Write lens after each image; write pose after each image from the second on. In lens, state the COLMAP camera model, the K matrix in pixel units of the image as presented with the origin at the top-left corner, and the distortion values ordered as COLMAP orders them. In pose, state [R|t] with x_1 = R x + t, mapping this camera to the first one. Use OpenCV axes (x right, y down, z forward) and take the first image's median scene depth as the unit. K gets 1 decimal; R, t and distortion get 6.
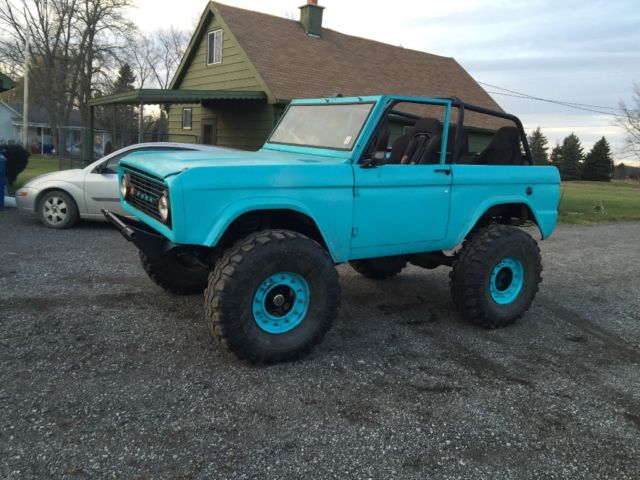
lens RADIAL K [[539.8, 0, 320.0], [0, 539.8, 240.0], [0, 0, 1]] dist [0.103206, -0.158370]
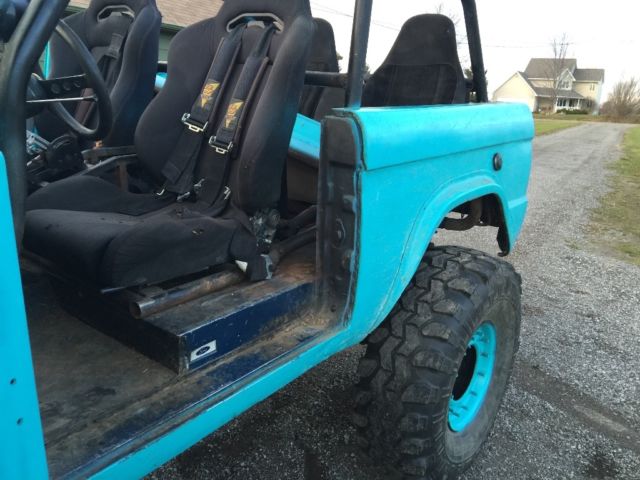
lens RADIAL K [[539.8, 0, 320.0], [0, 539.8, 240.0], [0, 0, 1]] dist [0.103206, -0.158370]
pose [[0.943514, -0.105256, 0.314168, 0.107292], [0.071561, 0.990556, 0.116953, -0.096076], [-0.323511, -0.087865, 0.942136, 0.668245]]
